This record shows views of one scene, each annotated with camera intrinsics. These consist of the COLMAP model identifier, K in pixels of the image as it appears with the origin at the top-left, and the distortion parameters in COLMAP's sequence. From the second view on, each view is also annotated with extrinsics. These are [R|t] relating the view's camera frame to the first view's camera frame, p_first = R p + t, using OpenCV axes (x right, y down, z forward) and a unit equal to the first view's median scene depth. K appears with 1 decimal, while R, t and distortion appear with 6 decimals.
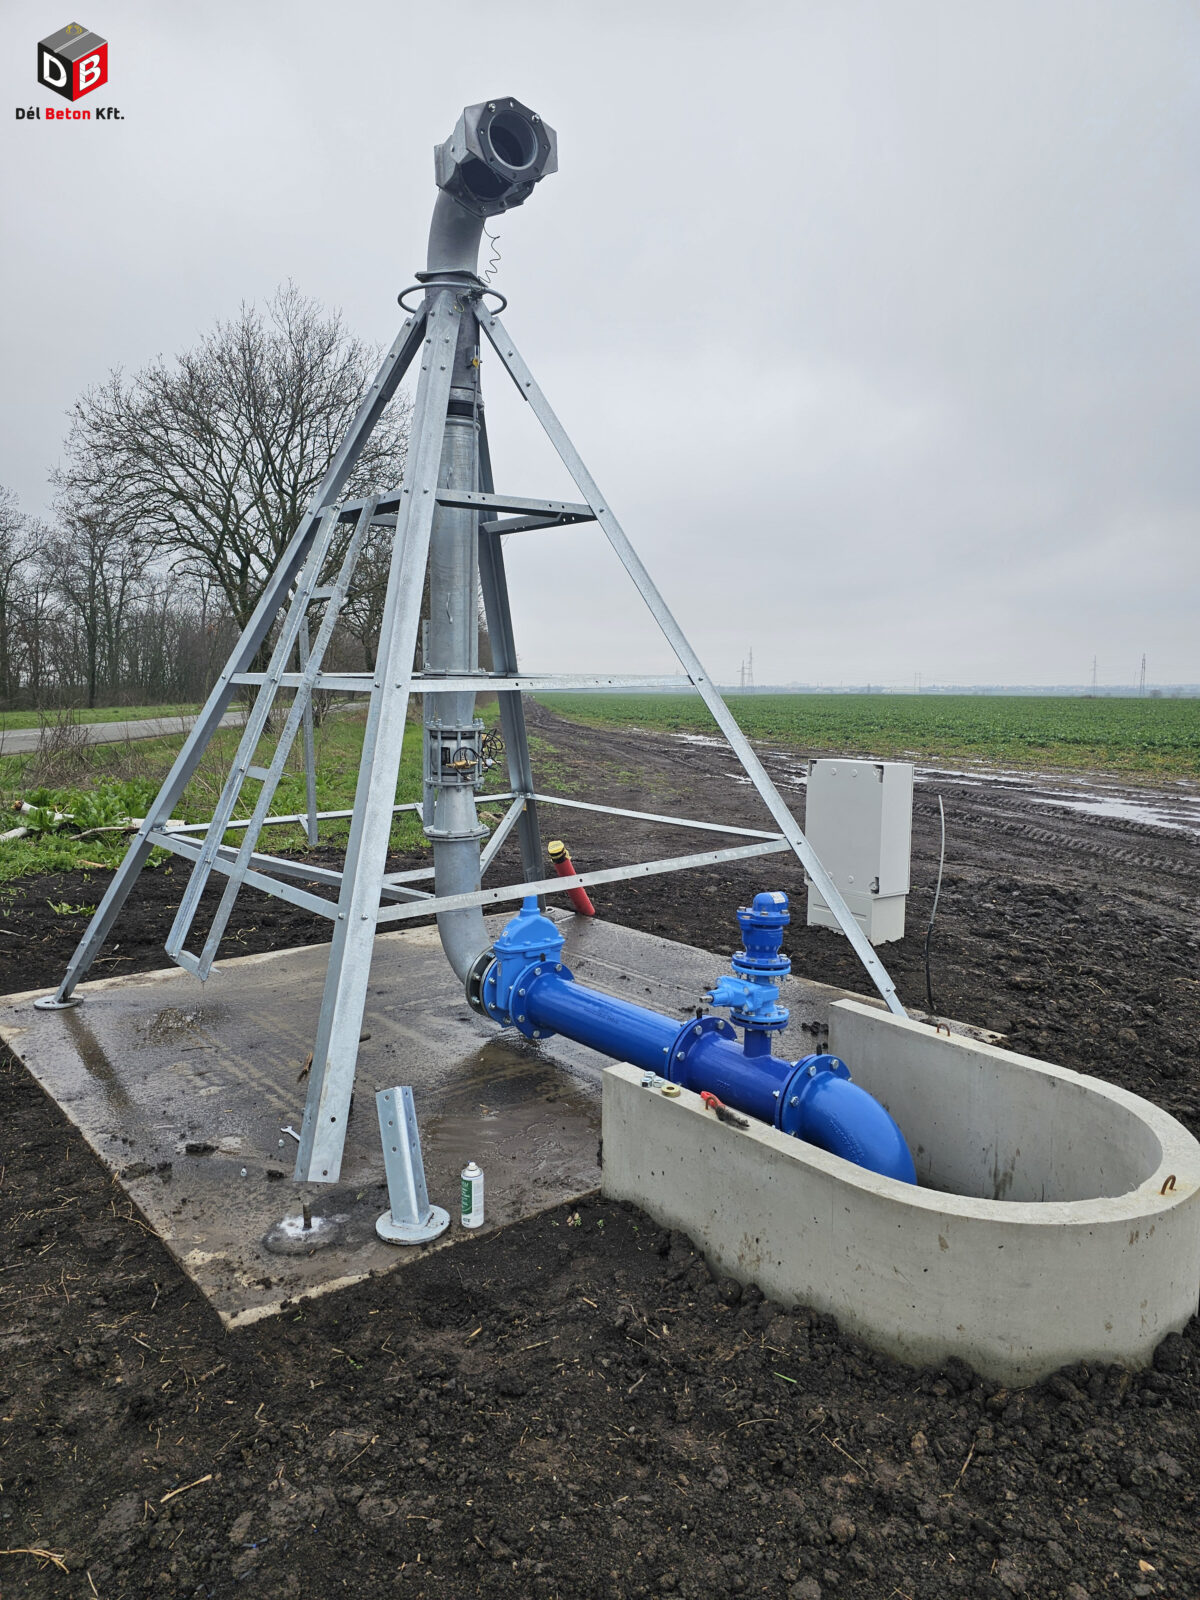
lens RADIAL K [[1064.3, 0, 605.5], [0, 1064.3, 783.7], [0, 0, 1]] dist [0.063383, -0.049123]
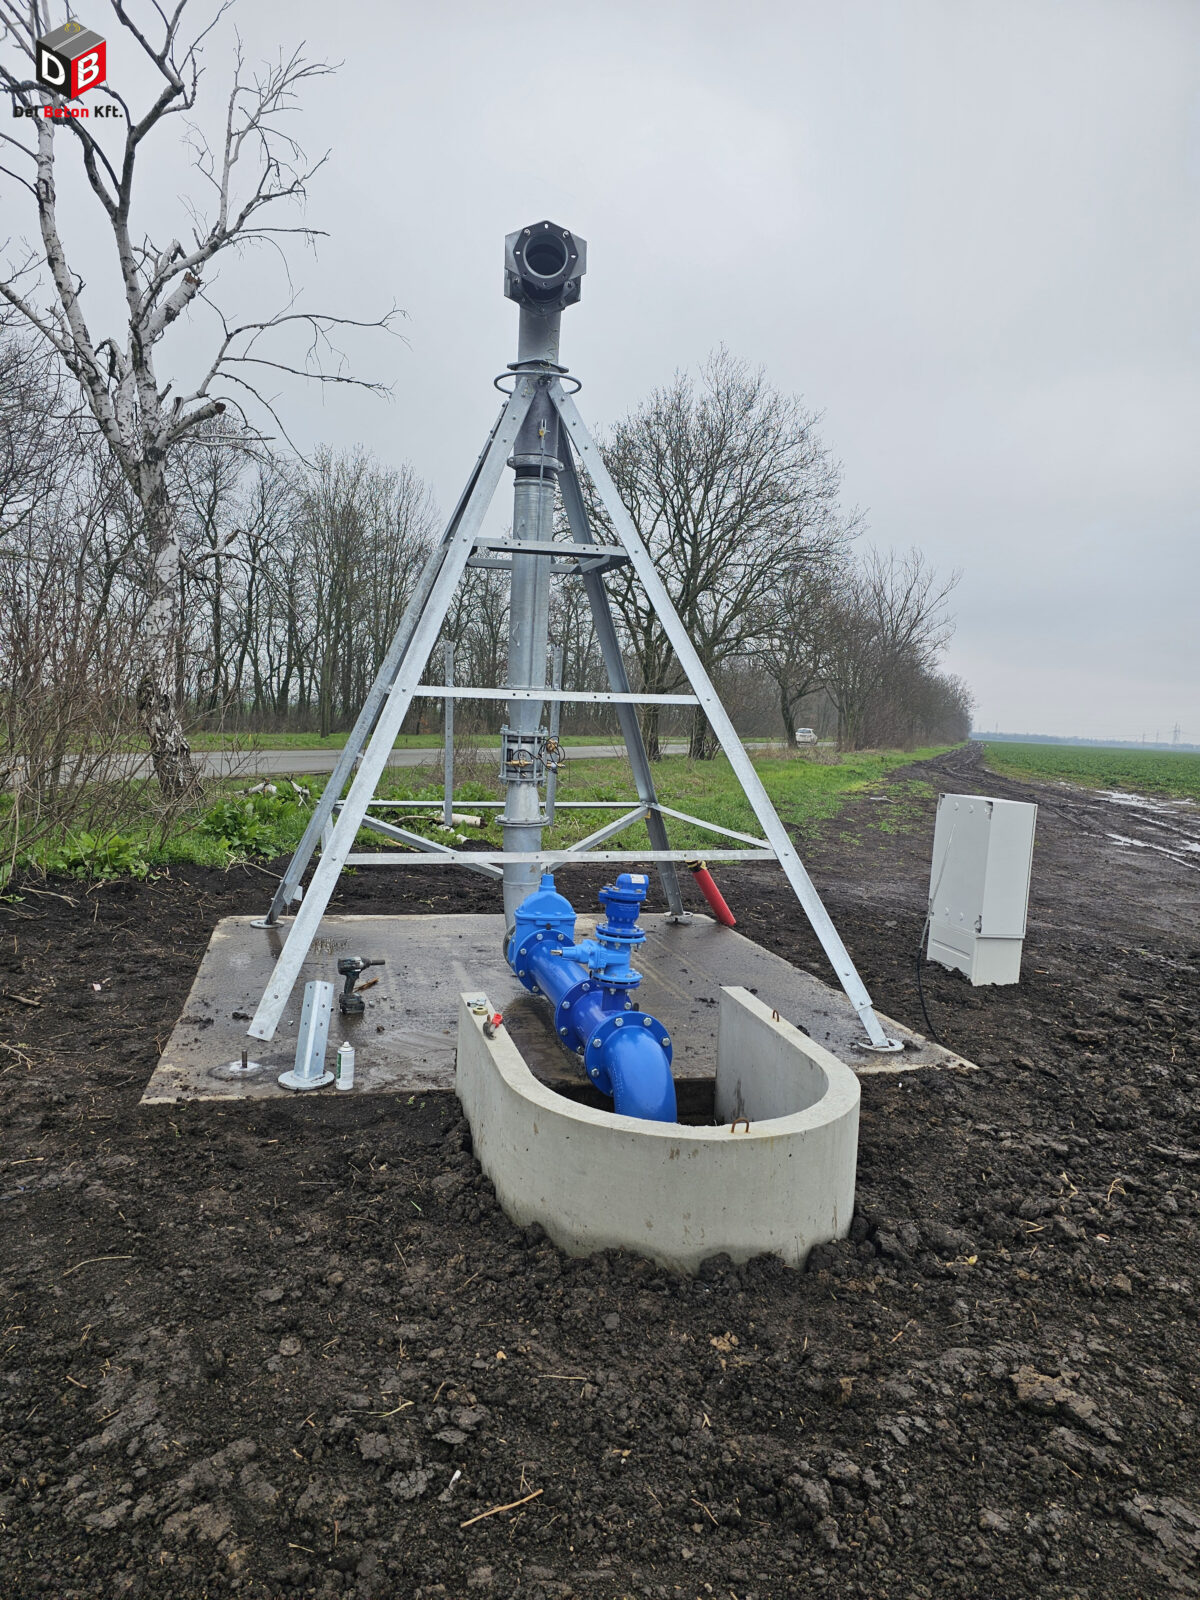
lens RADIAL K [[1069.1, 0, 600.0], [0, 1069.1, 800.0], [0, 0, 1]] dist [0.073996, -0.058704]
pose [[0.907107, 0.072999, -0.414522, 0.513294], [-0.083600, 0.996471, -0.007462, 0.027860], [0.412515, 0.041422, 0.910009, -0.073621]]
